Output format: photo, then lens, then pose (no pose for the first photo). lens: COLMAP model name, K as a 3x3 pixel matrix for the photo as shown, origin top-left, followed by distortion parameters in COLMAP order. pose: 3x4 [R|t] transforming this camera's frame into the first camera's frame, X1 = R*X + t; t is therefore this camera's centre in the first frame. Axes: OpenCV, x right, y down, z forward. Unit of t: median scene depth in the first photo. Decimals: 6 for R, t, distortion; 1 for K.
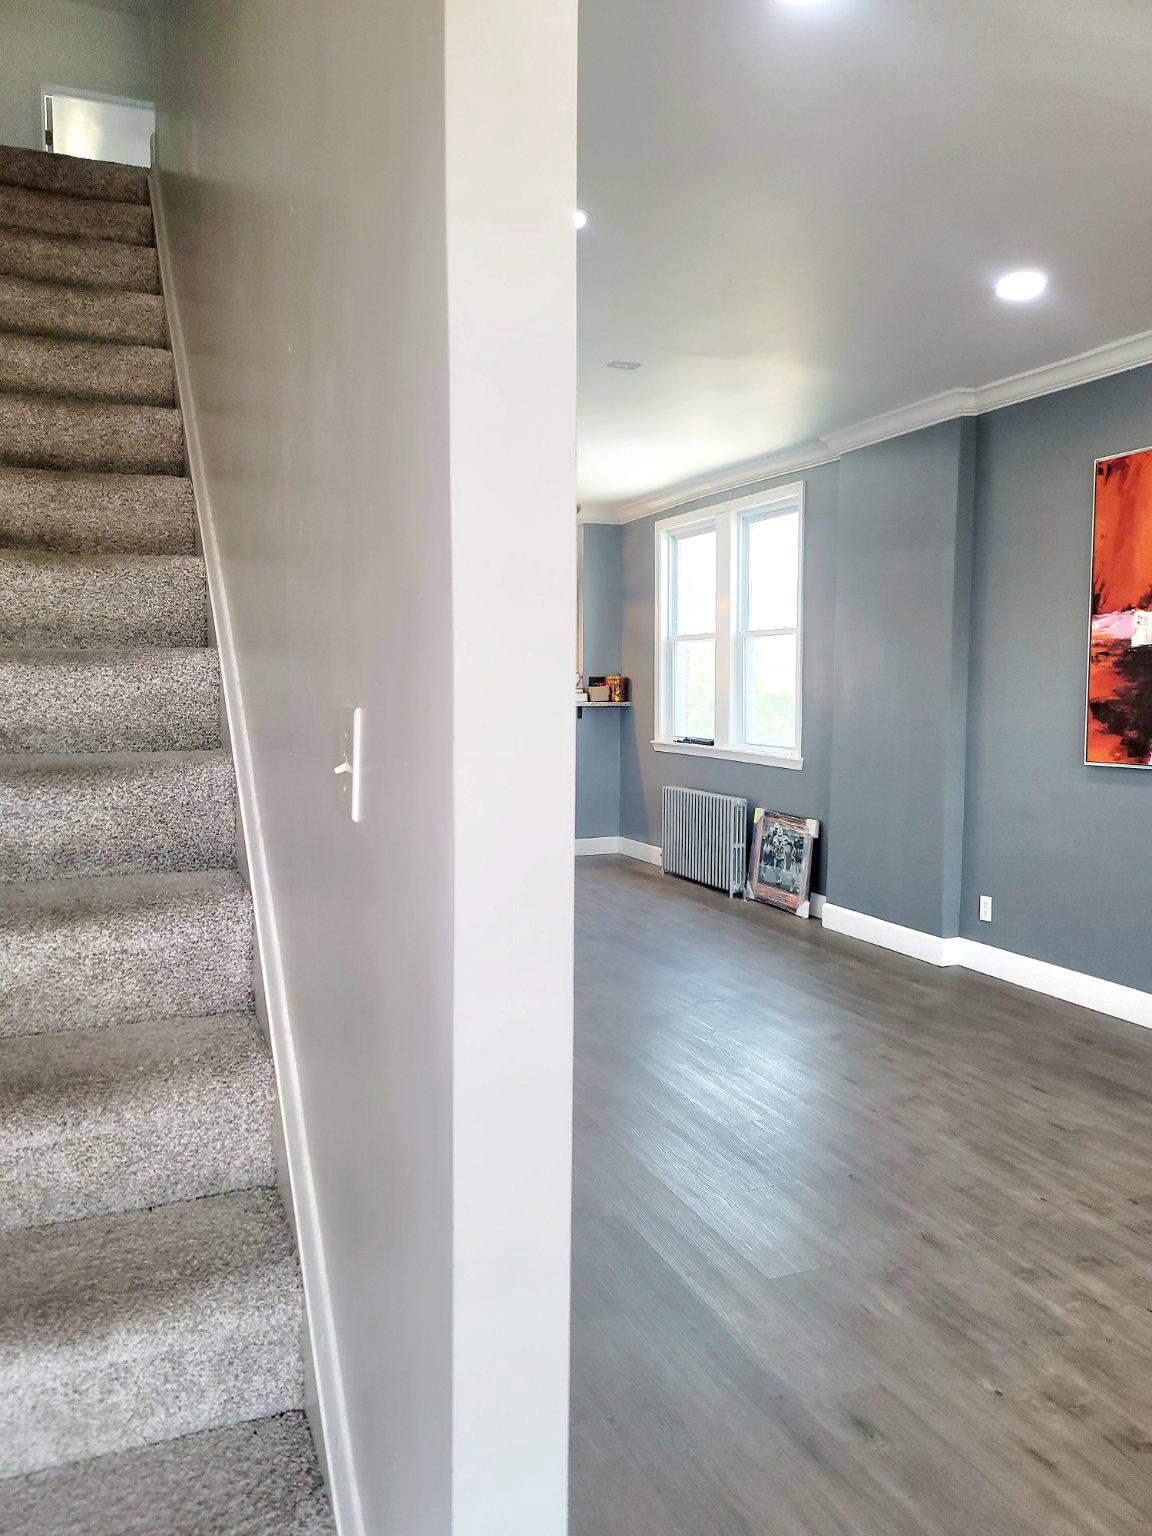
lens RADIAL K [[1129.0, 0, 568.9], [0, 1129.0, 767.6], [0, 0, 1]] dist [0.038745, -0.005433]
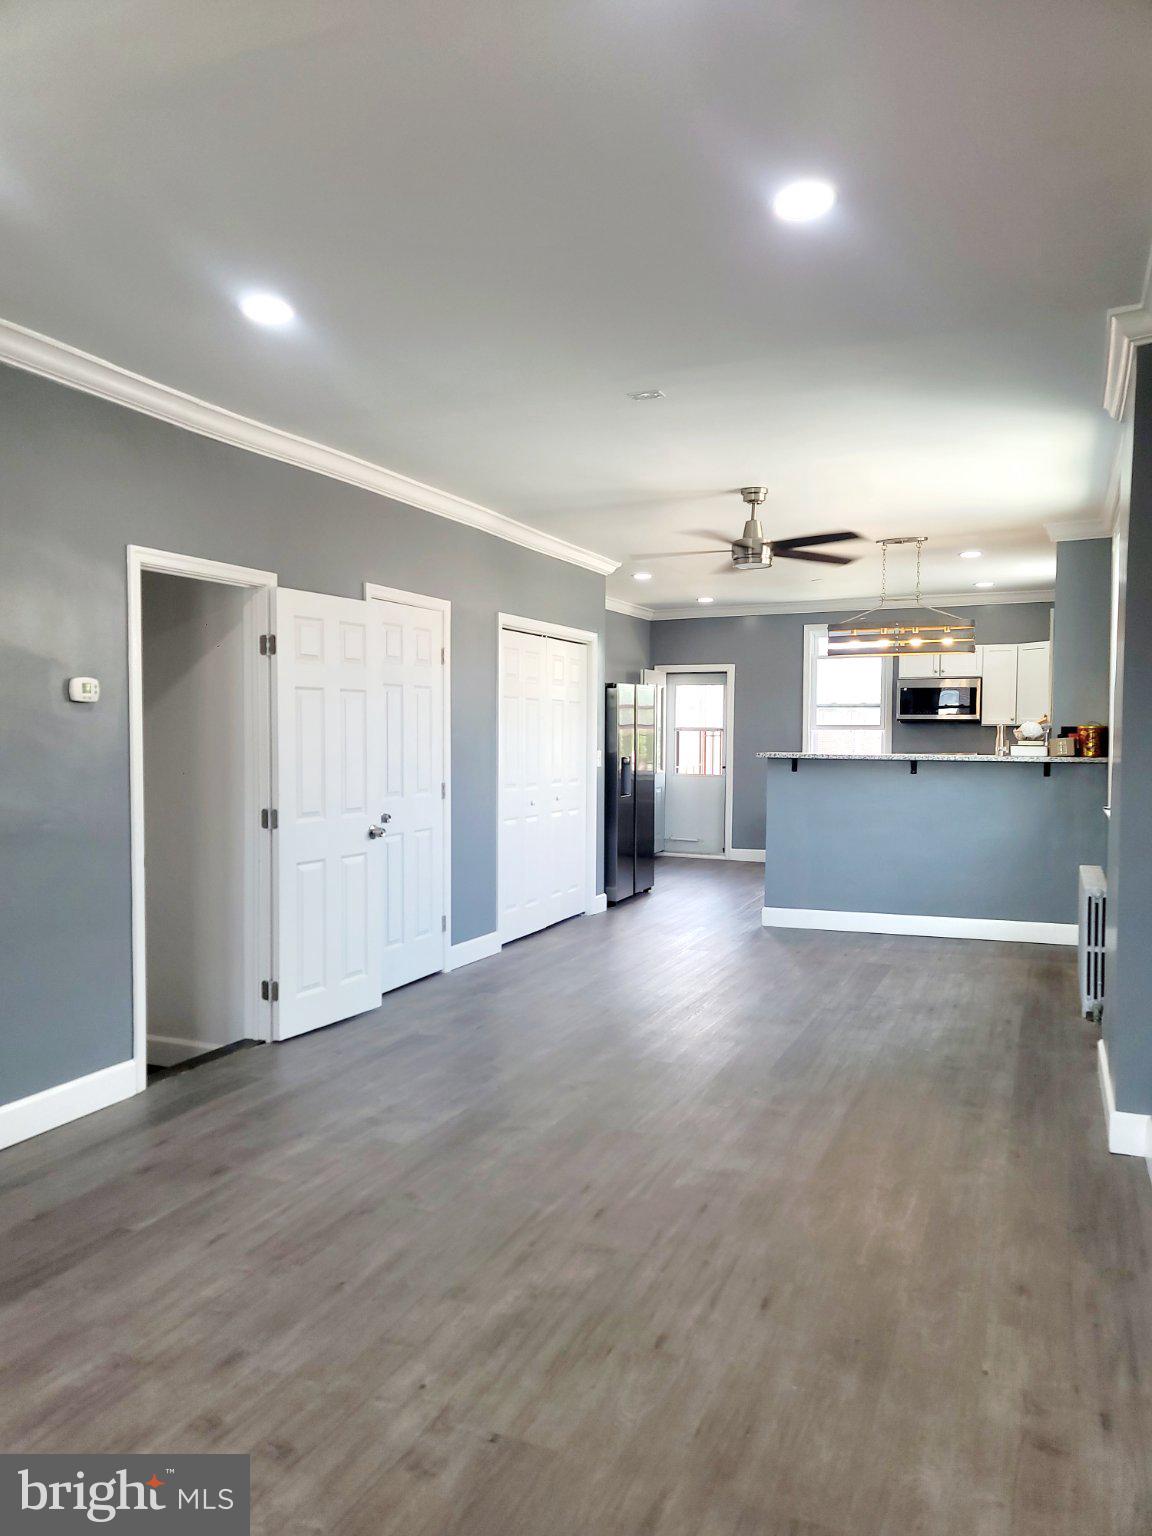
lens RADIAL K [[1129.0, 0, 567.0], [0, 1129.0, 765.7], [0, 0, 1]] dist [0.038745, -0.005433]
pose [[0.696971, 0.022261, -0.716754, 0.704782], [-0.056984, 0.998077, -0.024412, -0.022593], [0.714832, 0.057858, 0.696899, 0.340084]]
